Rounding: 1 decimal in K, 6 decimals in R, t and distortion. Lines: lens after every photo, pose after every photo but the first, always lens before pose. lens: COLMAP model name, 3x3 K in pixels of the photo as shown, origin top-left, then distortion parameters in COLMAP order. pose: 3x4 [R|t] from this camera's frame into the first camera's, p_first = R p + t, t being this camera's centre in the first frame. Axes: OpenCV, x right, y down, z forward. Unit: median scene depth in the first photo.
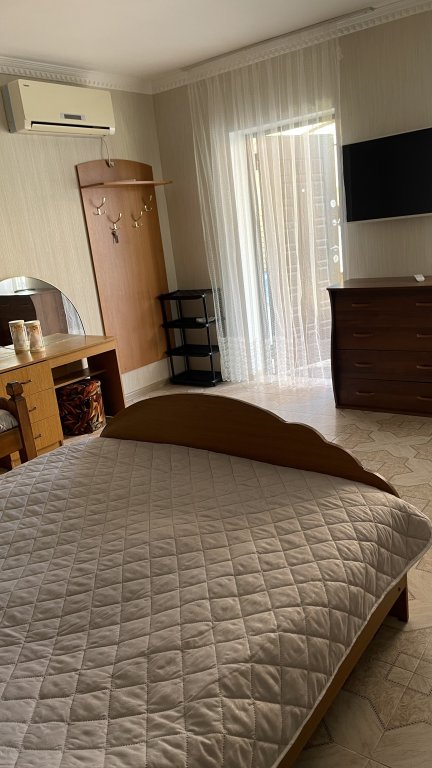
lens RADIAL K [[583.4, 0, 207.3], [0, 583.4, 392.8], [0, 0, 1]] dist [0.043970, -0.007522]
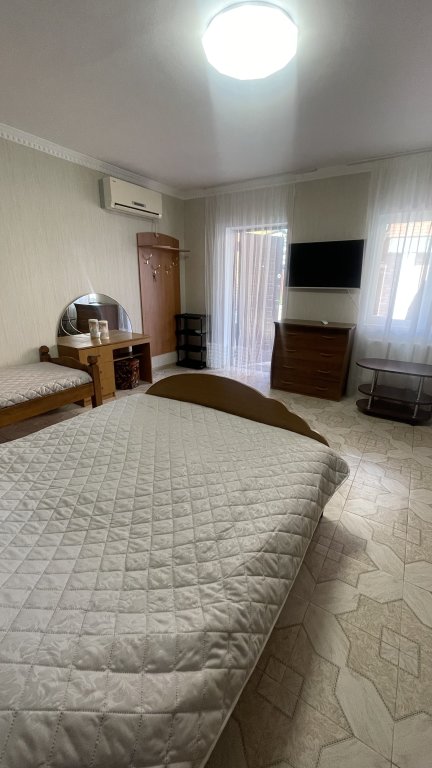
lens RADIAL K [[311.5, 0, 216.0], [0, 311.5, 384.0], [0, 0, 1]] dist [-0.000471, 0.000002]
pose [[0.989403, 0.098127, 0.107014, -0.054714], [-0.101817, 0.994364, 0.029564, 0.000193], [-0.103510, -0.040146, 0.993818, 0.062434]]
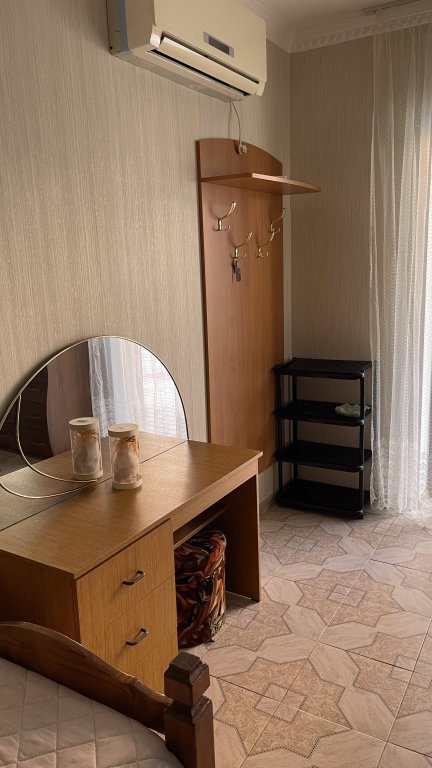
lens RADIAL K [[585.2, 0, 216.0], [0, 585.2, 384.0], [0, 0, 1]] dist [0.053097, -0.069985]
pose [[0.991015, 0.048647, 0.124590, -0.292439], [-0.038549, 0.995869, -0.082210, -0.123925], [-0.128075, 0.076668, 0.988797, 0.513514]]
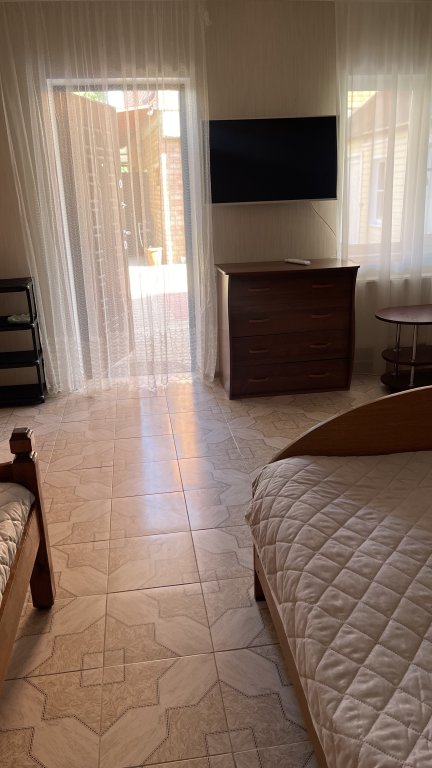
lens RADIAL K [[585.2, 0, 216.0], [0, 585.2, 384.0], [0, 0, 1]] dist [0.053097, -0.069985]
pose [[0.709376, -0.137151, 0.691357, -0.474719], [0.147672, 0.988035, 0.044485, -0.047383], [-0.689187, 0.070538, 0.721142, 0.352737]]
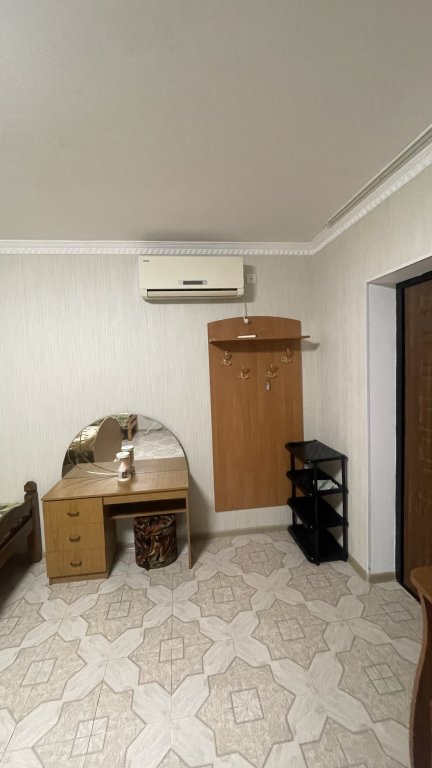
lens RADIAL K [[311.5, 0, 216.0], [0, 311.5, 384.0], [0, 0, 1]] dist [-0.000471, 0.000002]
pose [[0.709845, 0.133176, -0.691653, 0.244784], [-0.236183, 0.970117, -0.055601, -0.271135], [0.663580, 0.202825, 0.720086, 0.672925]]
